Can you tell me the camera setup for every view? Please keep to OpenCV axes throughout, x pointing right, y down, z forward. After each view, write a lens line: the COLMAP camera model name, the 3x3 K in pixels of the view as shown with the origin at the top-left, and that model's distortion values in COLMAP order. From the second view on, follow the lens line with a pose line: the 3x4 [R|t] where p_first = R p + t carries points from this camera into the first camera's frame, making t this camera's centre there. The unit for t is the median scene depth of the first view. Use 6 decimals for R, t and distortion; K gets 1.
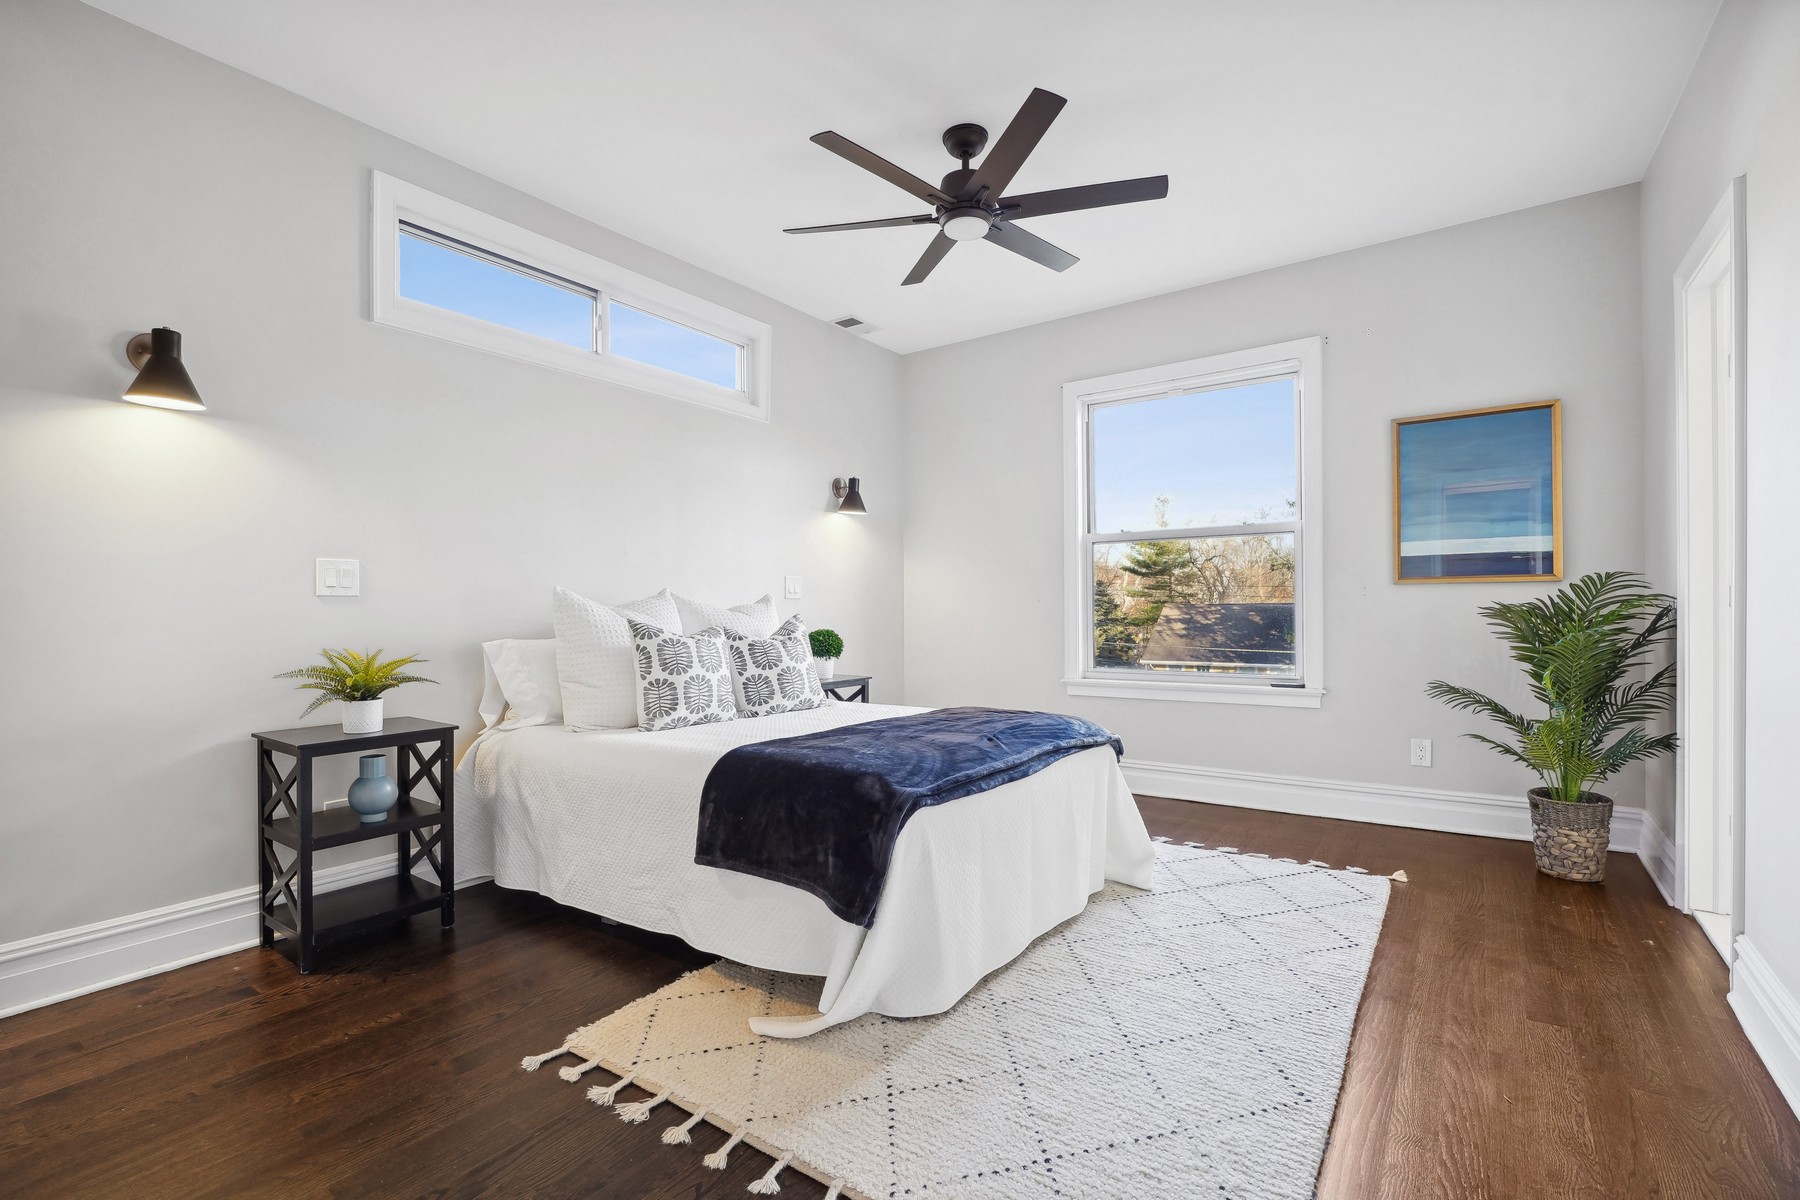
lens RADIAL K [[818.9, 0, 904.0], [0, 818.9, 599.8], [0, 0, 1]] dist [-0.010523, 0.003502]
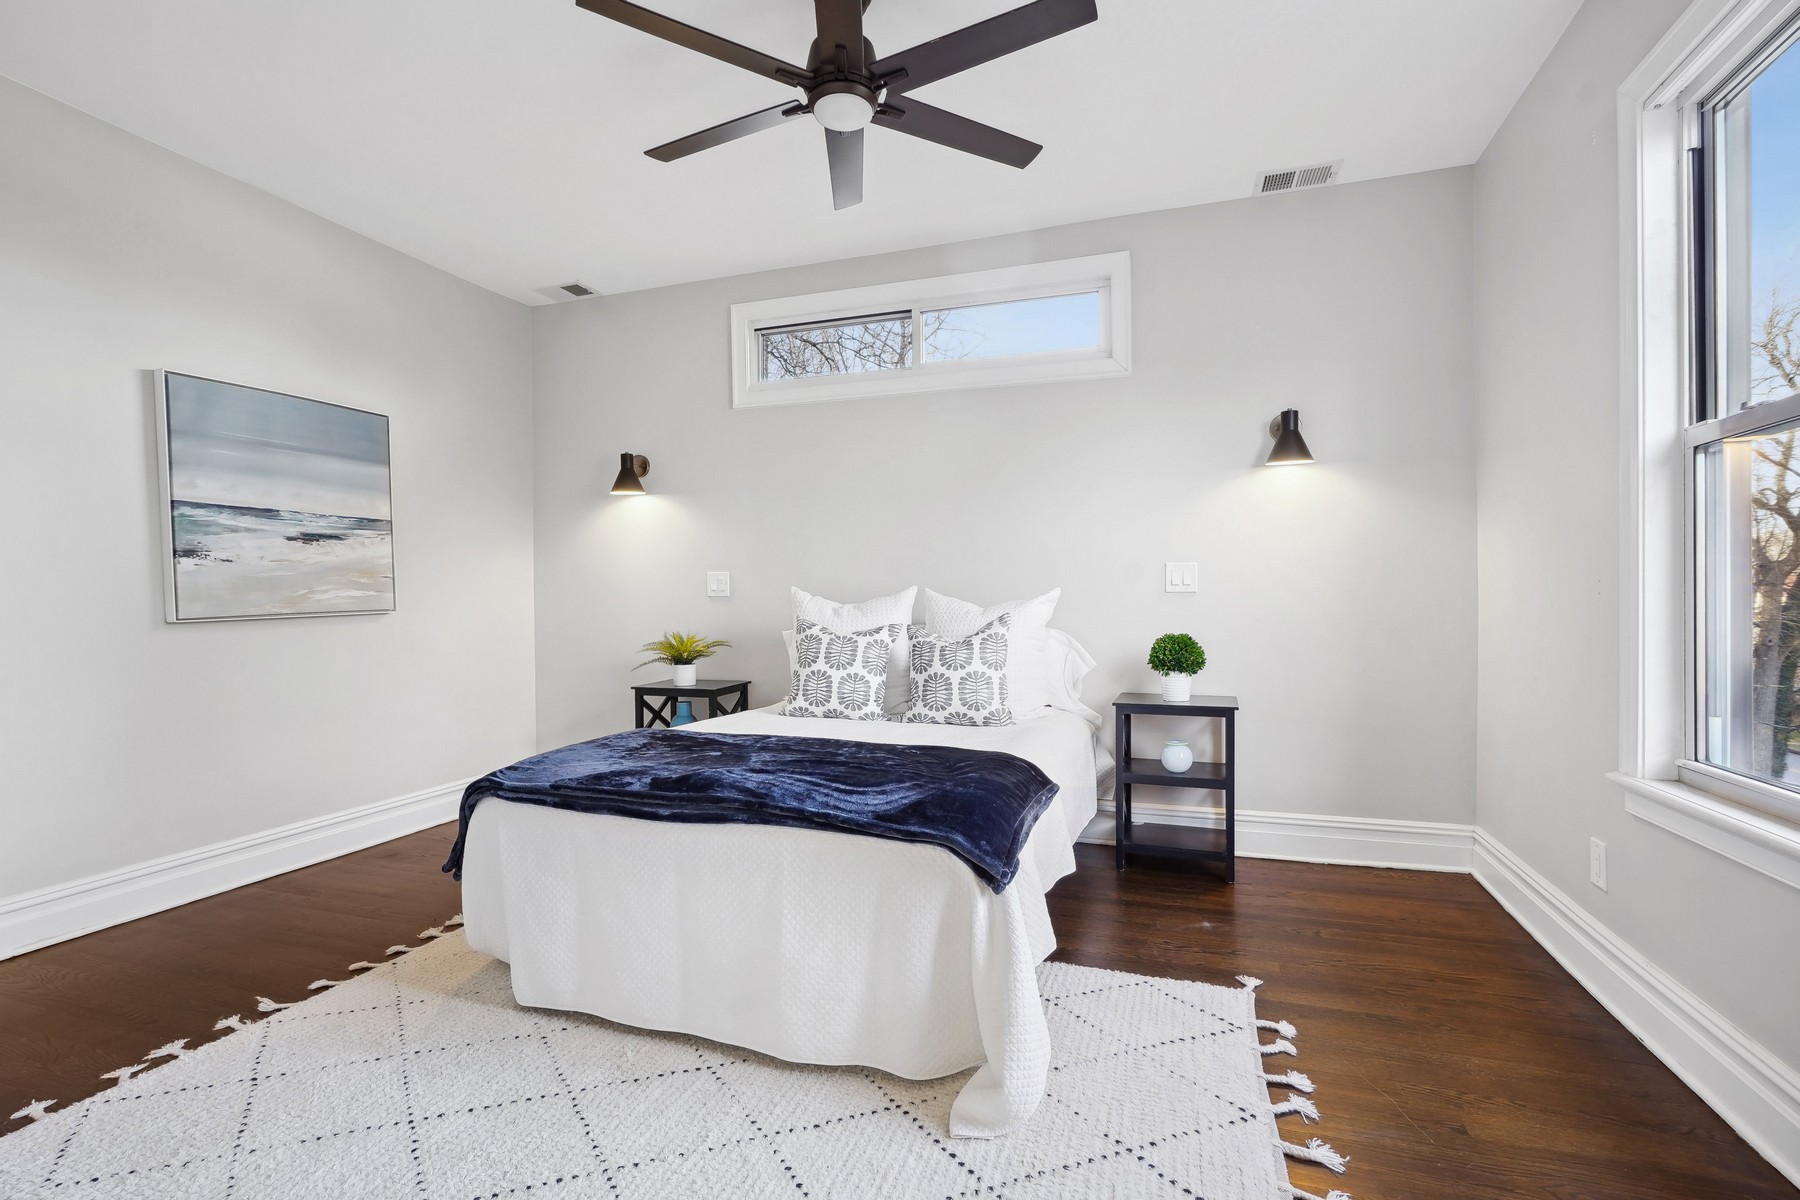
lens RADIAL K [[818.9, 0, 902.2], [0, 818.9, 609.0], [0, 0, 1]] dist [-0.010523, 0.003502]
pose [[0.284352, 0.023882, -0.958422, 0.743129], [0.022388, 0.999252, 0.031542, -0.018190], [0.958459, -0.030426, 0.283605, 0.743957]]
